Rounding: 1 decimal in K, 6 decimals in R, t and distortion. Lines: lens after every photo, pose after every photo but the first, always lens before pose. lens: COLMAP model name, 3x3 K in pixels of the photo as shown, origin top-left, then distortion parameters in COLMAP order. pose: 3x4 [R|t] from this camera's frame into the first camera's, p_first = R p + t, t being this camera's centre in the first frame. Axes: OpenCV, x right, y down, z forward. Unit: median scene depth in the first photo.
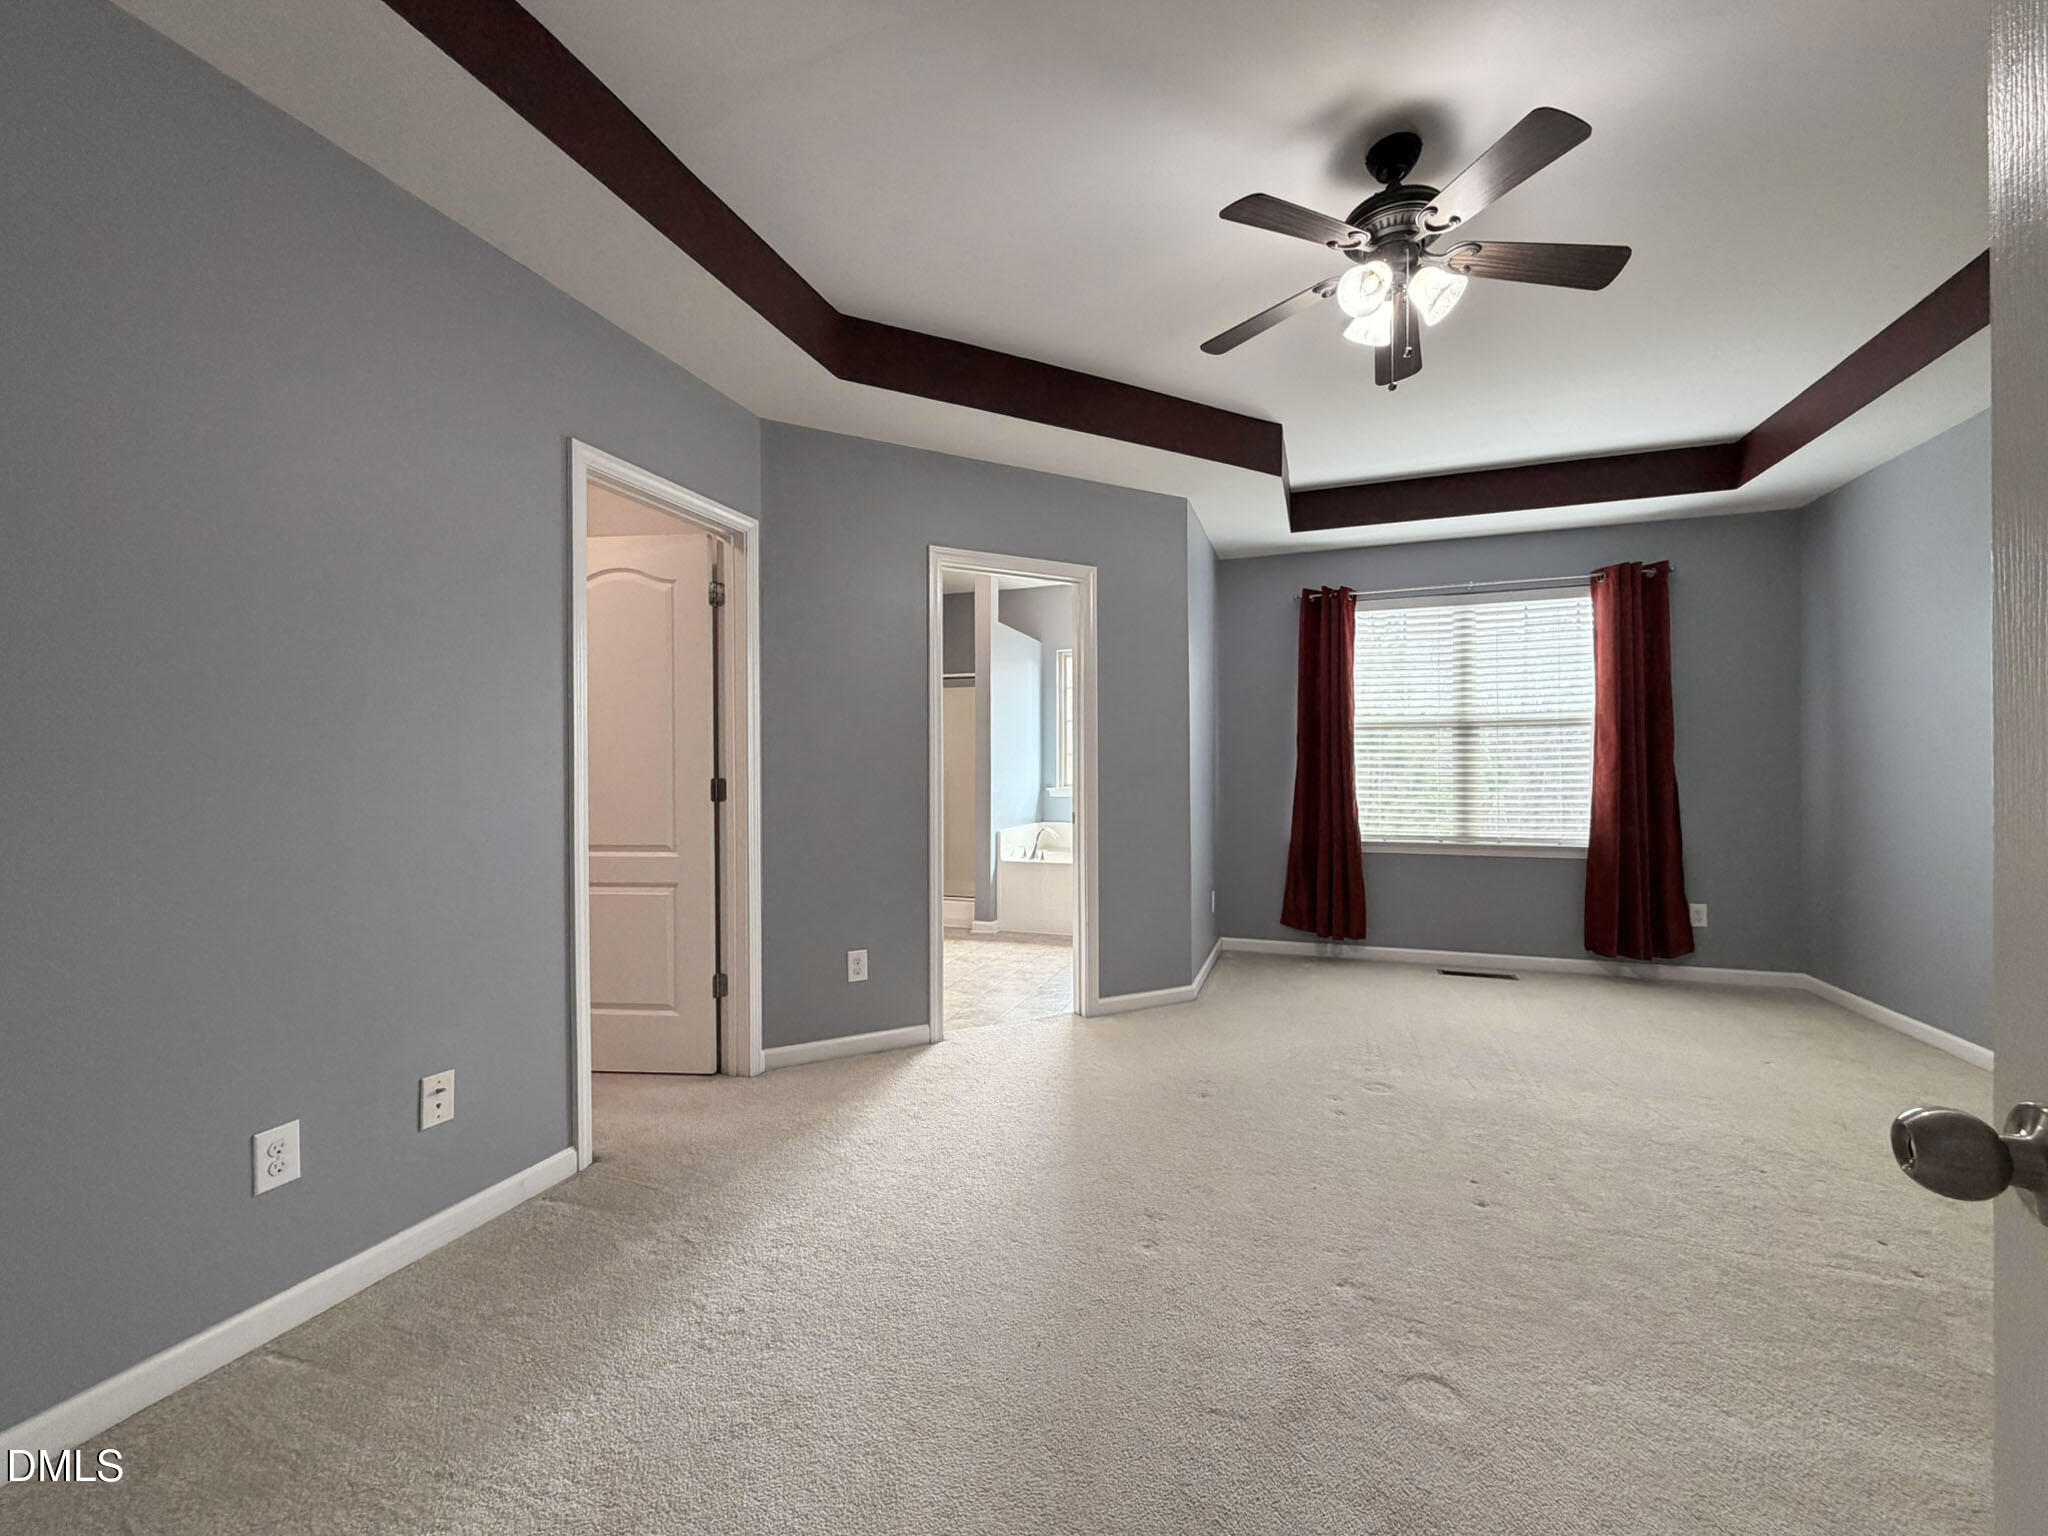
lens RADIAL K [[833.4, 0, 1032.1], [0, 833.4, 766.8], [0, 0, 1]] dist [0.002890, -0.001274]
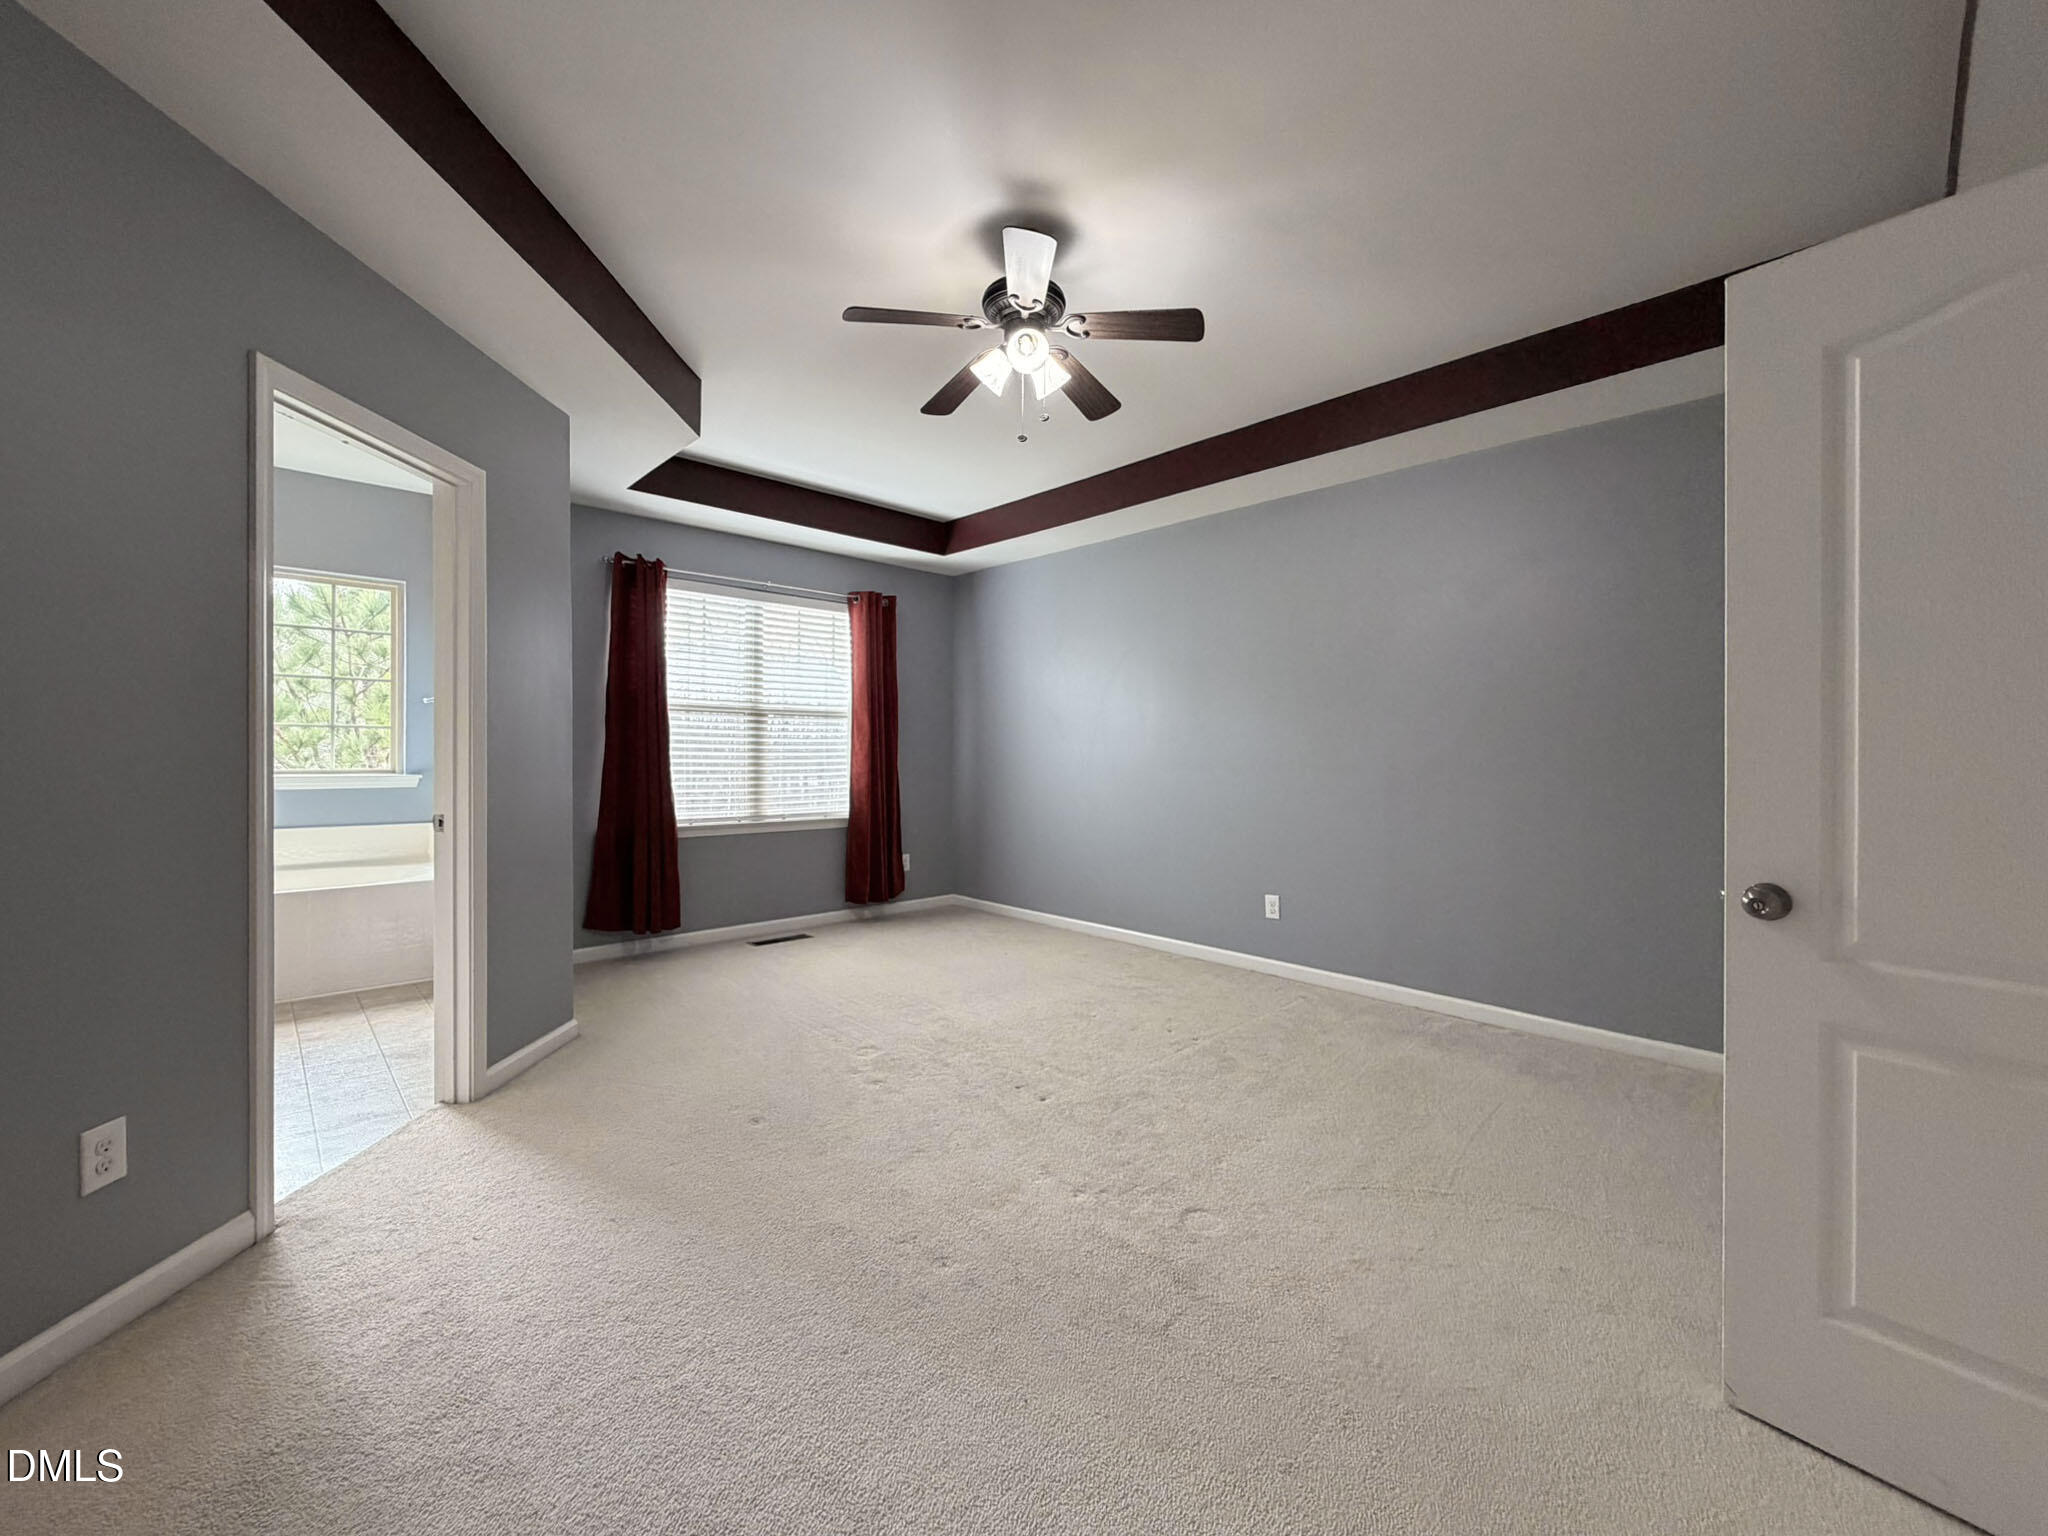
lens RADIAL K [[833.4, 0, 1004.5], [0, 833.4, 749.2], [0, 0, 1]] dist [0.002890, -0.001274]
pose [[0.452474, 0.008483, 0.891737, -0.318288], [-0.014879, 0.999887, -0.001962, -0.005080], [-0.891653, -0.012380, 0.452550, 0.240045]]
